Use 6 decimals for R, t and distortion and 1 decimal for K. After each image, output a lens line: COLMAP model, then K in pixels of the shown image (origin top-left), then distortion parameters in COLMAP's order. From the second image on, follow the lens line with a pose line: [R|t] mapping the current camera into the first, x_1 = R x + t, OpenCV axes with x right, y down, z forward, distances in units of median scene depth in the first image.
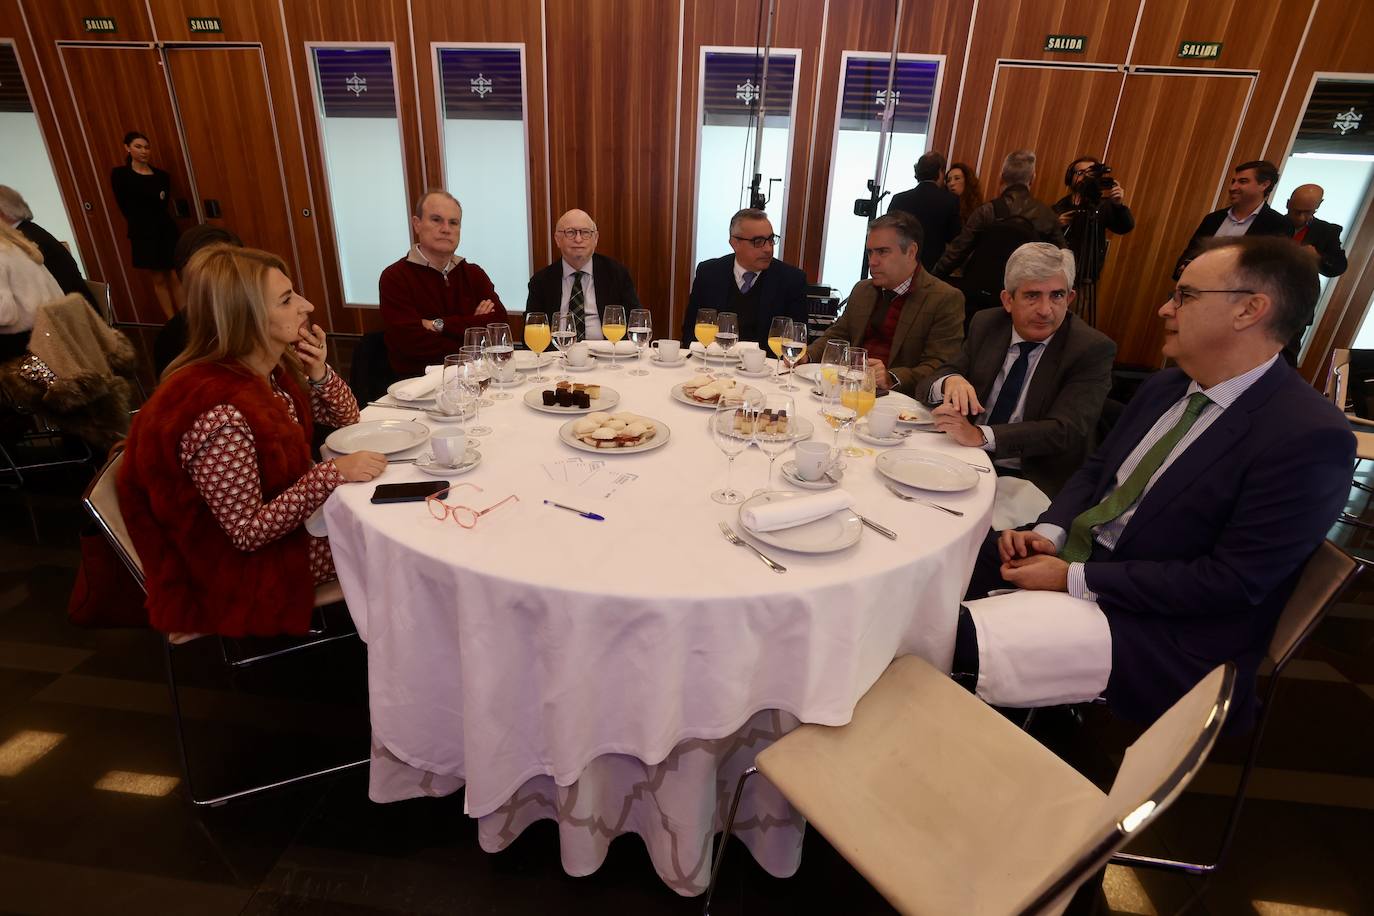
lens RADIAL K [[667.5, 0, 687.0], [0, 667.5, 458.0], [0, 0, 1]] dist [-0.056707, 0.027664]
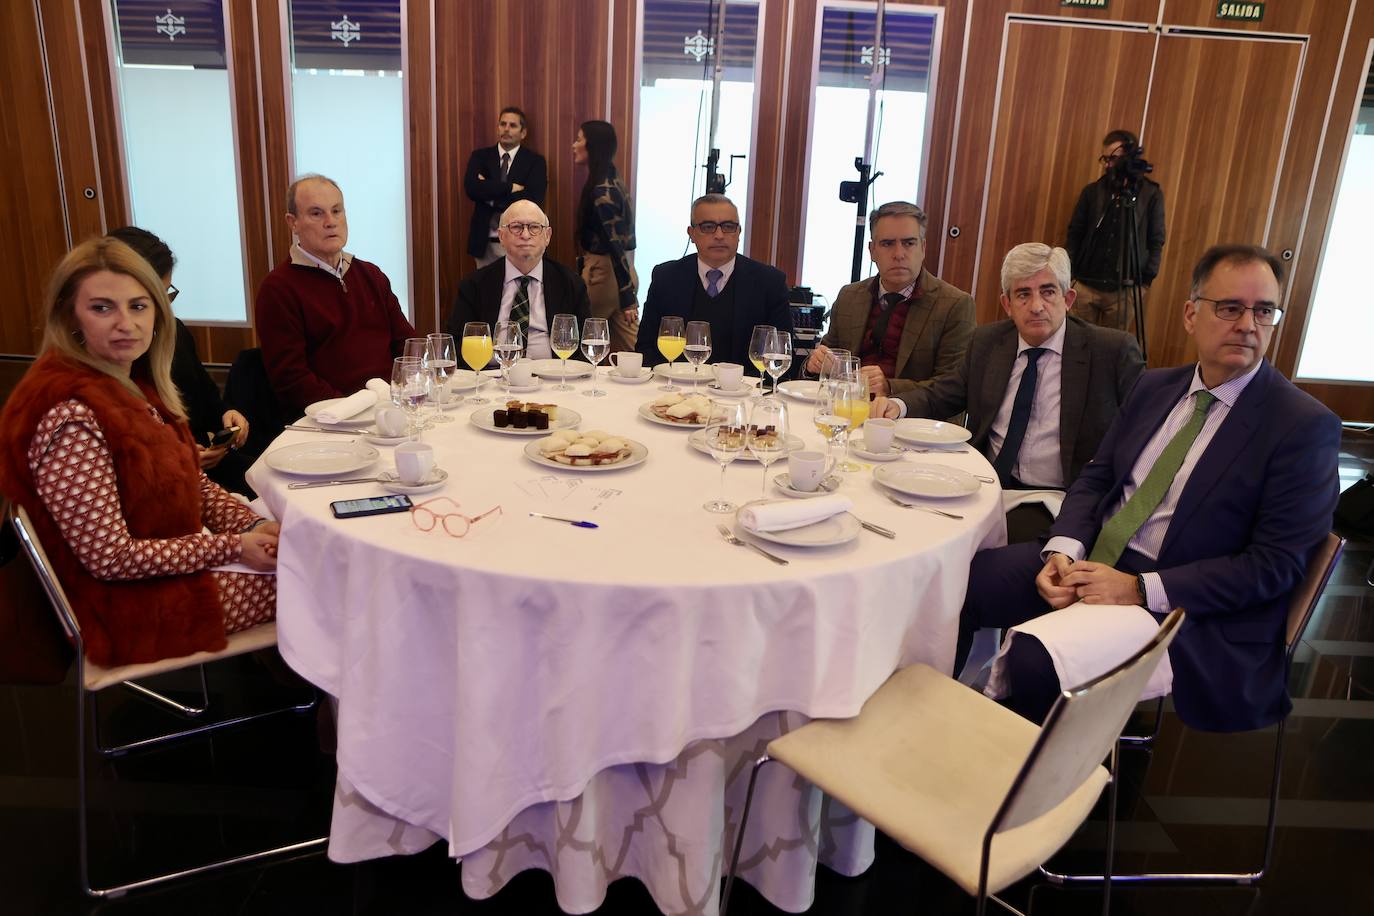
lens RADIAL K [[1176.0, 0, 687.0], [0, 1176.0, 458.0], [0, 0, 1]] dist [-0.058281, 0.001886]
pose [[0.994292, -0.018093, 0.105149, -0.121050], [0.029975, 0.993194, -0.112547, 0.131070], [-0.102398, 0.115056, 0.988067, -0.491462]]
